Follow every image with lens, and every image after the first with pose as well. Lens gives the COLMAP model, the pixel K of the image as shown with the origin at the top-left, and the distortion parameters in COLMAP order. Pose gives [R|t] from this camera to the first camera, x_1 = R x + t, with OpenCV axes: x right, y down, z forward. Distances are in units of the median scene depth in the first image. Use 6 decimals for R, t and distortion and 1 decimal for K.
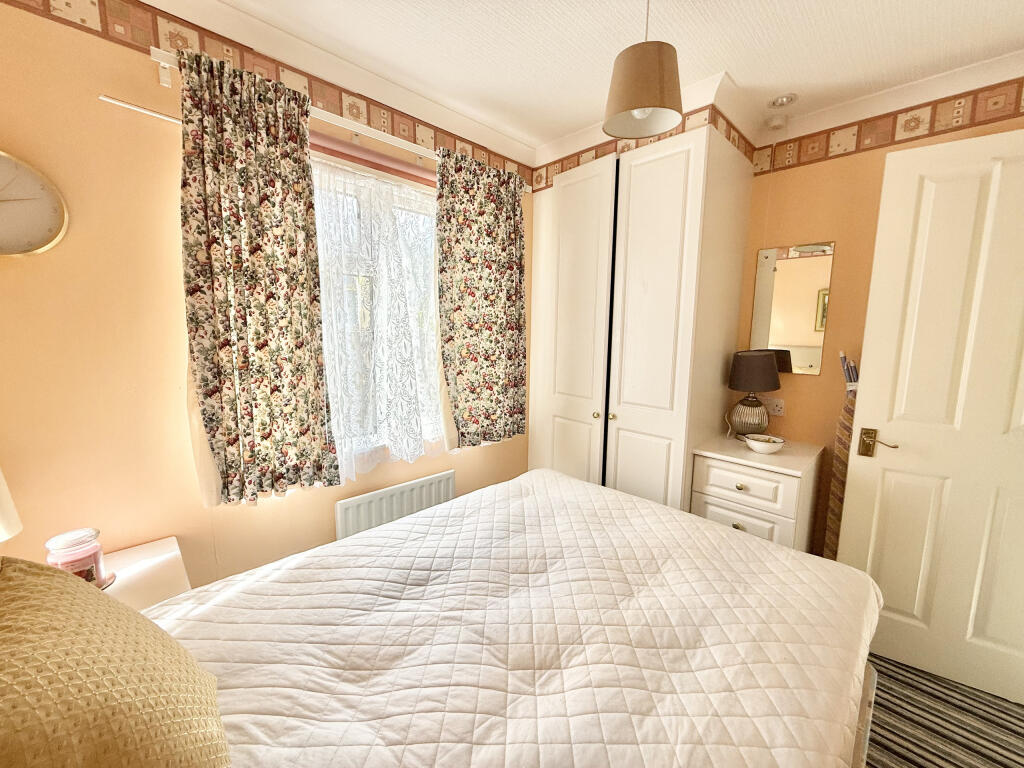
lens RADIAL K [[402.5, 0, 511.0], [0, 402.5, 383.3], [0, 0, 1]] dist [-0.001117, -0.000476]
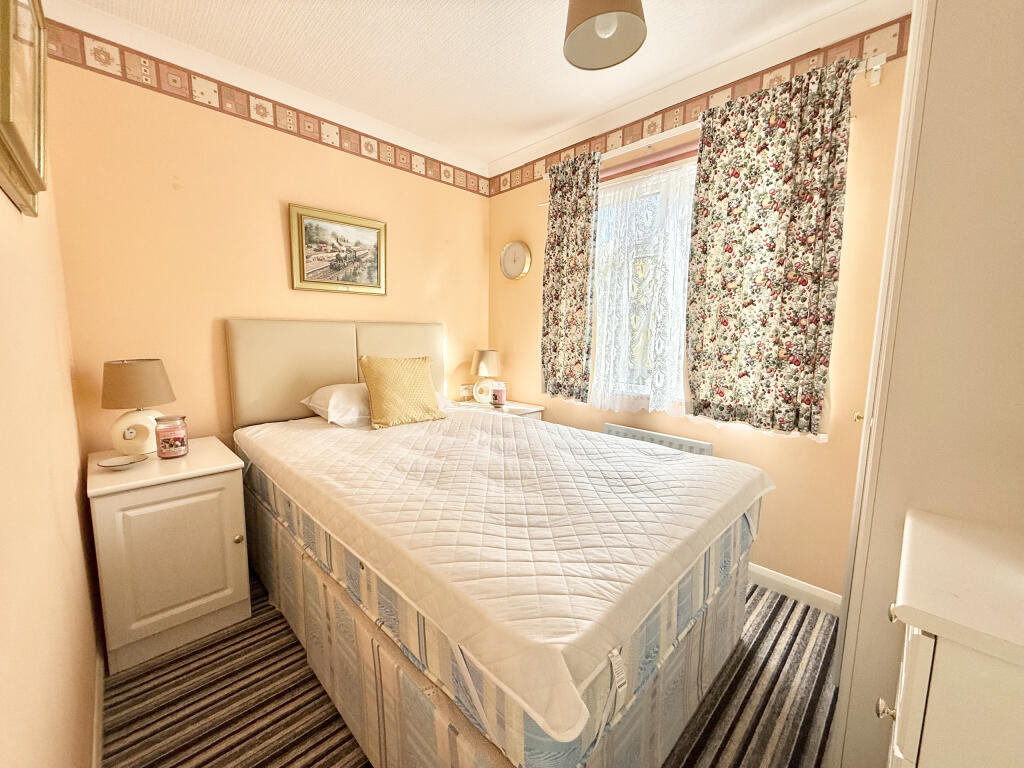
lens RADIAL K [[402.5, 0, 511.0], [0, 402.5, 383.3], [0, 0, 1]] dist [-0.001117, -0.000476]
pose [[0.013665, 0.108852, -0.993964, 0.894888], [-0.146467, 0.983552, 0.105698, 0.054013], [0.989121, 0.144139, 0.029384, 0.576620]]
